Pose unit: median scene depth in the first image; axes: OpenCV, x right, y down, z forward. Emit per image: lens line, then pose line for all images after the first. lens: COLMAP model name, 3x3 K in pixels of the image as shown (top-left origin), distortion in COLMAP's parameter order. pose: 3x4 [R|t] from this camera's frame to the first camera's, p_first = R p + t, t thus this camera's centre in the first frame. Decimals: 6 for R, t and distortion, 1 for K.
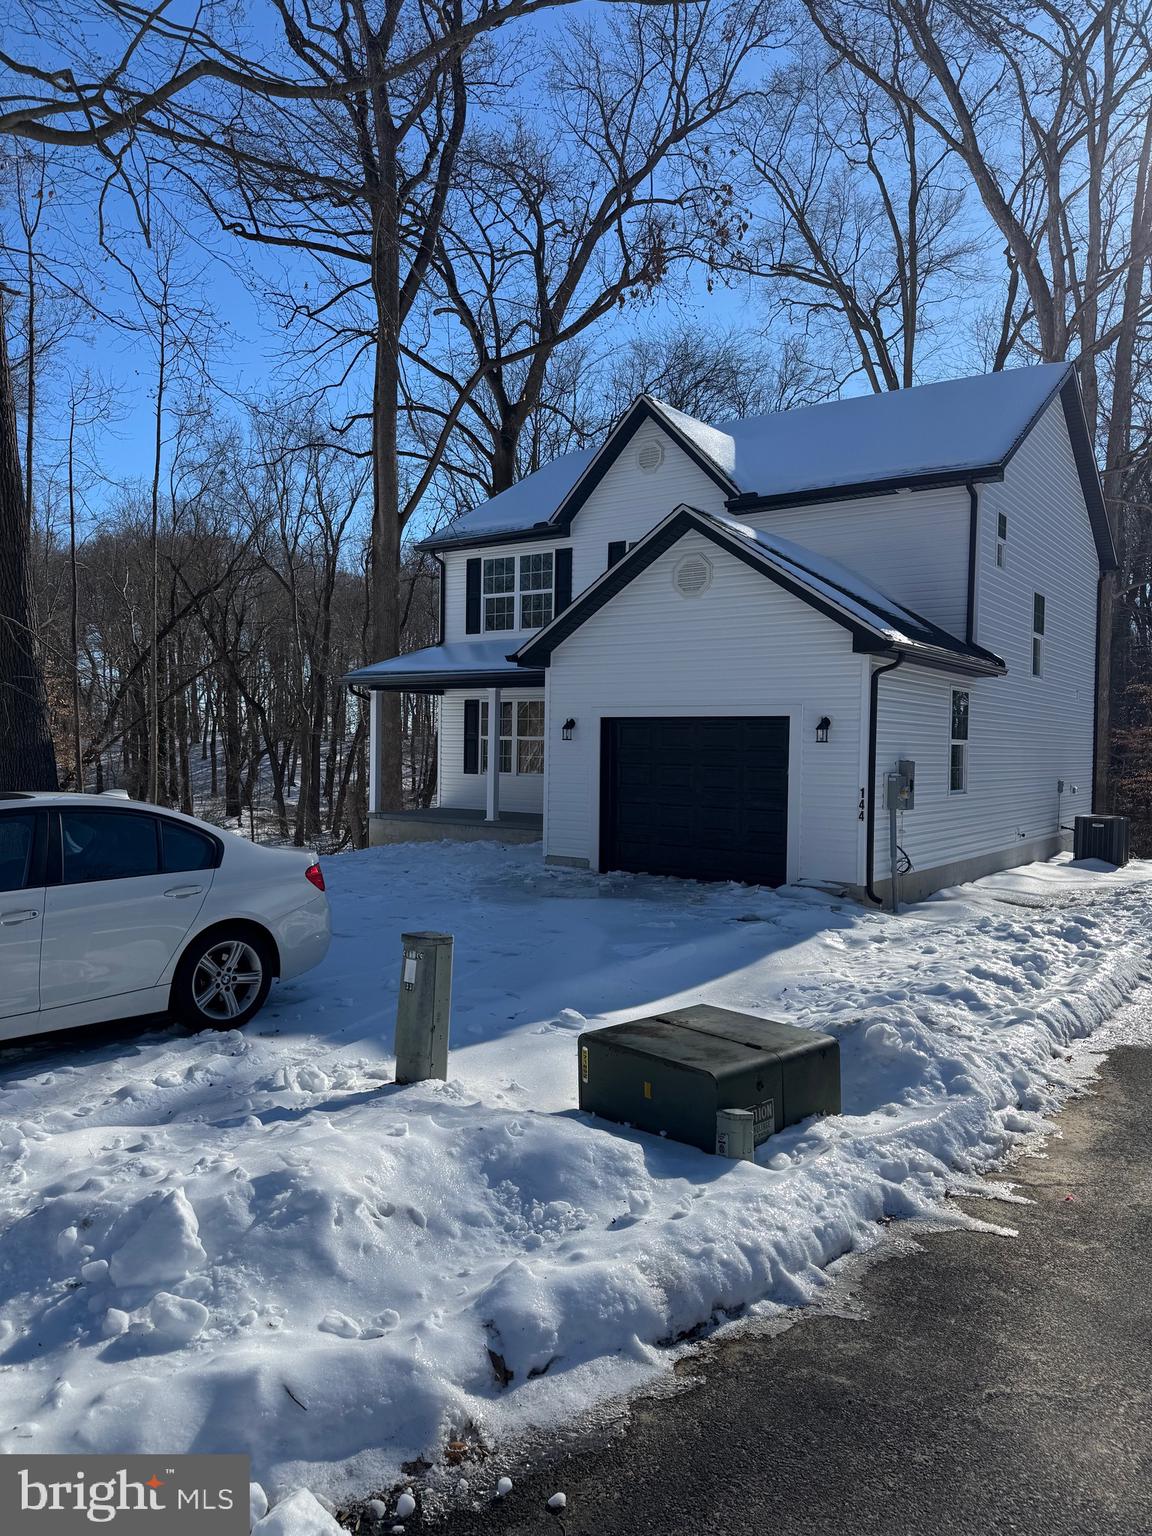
lens RADIAL K [[1069.5, 0, 565.7], [0, 1069.5, 775.1], [0, 0, 1]] dist [0.036059, -0.037166]
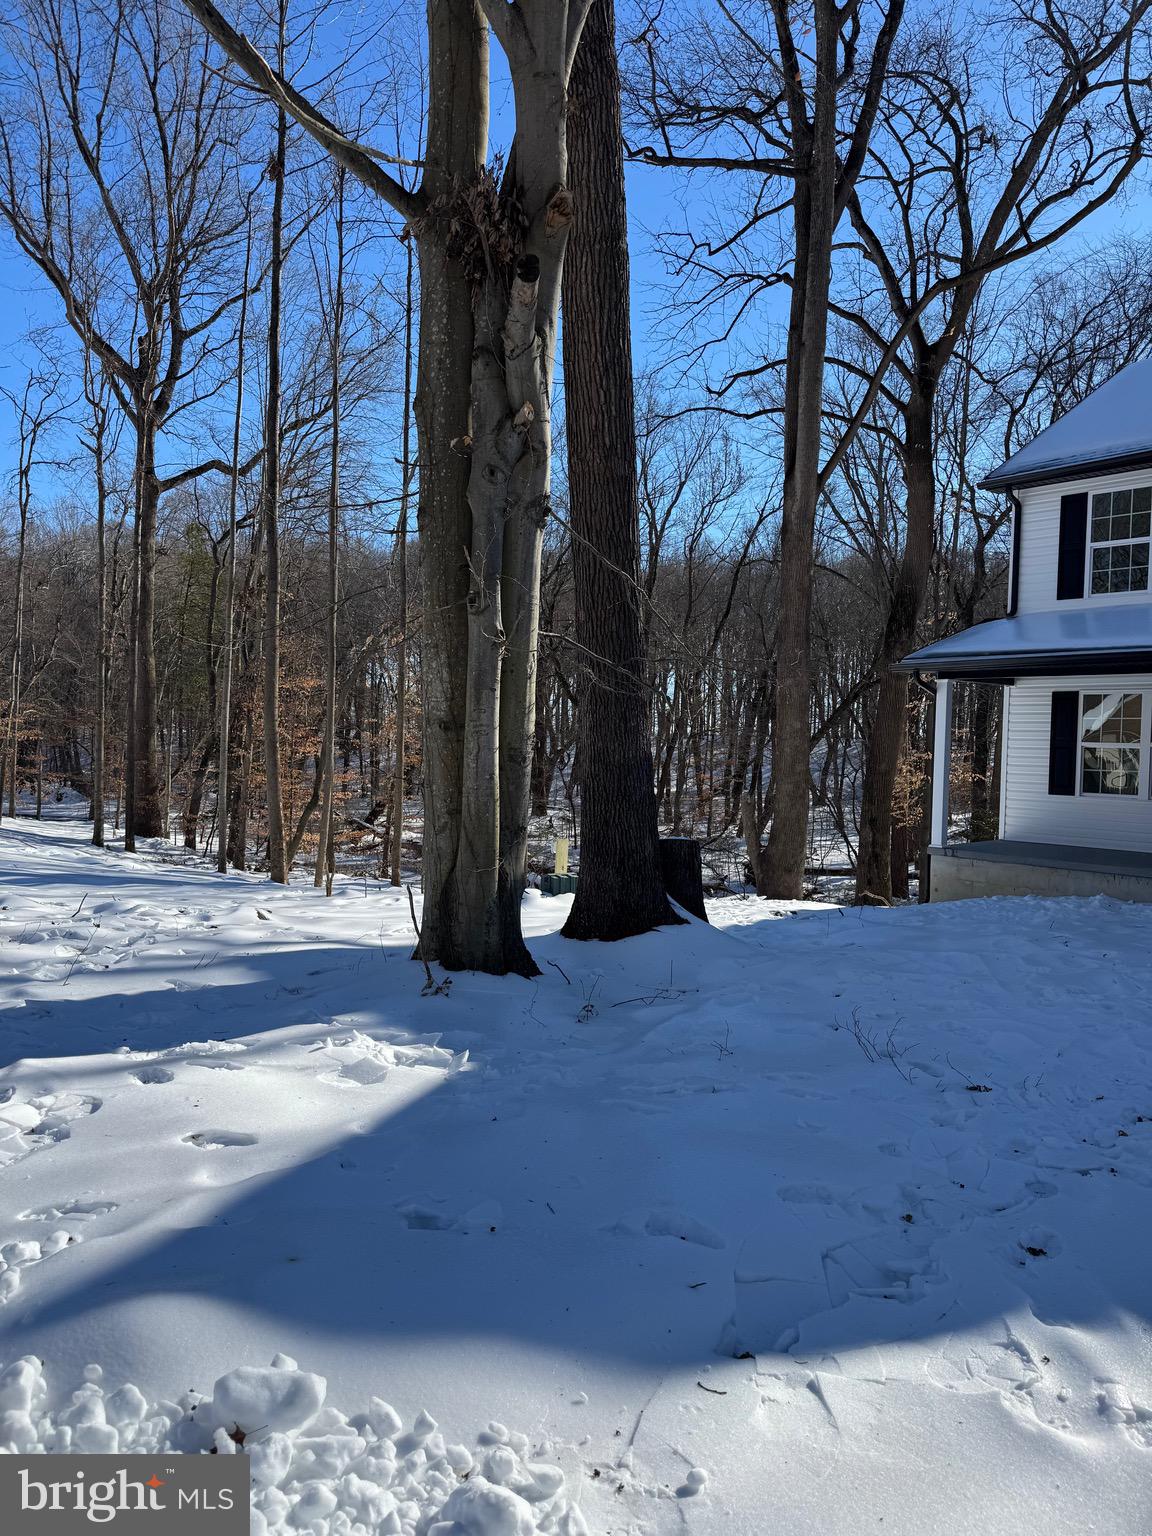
lens RADIAL K [[1069.5, 0, 566.1], [0, 1069.5, 758.6], [0, 0, 1]] dist [0.036059, -0.037166]
pose [[0.973762, 0.007959, -0.227428, -0.245277], [-0.011323, 0.999845, -0.013489, -0.011545], [0.227285, 0.015710, 0.973702, 0.219528]]
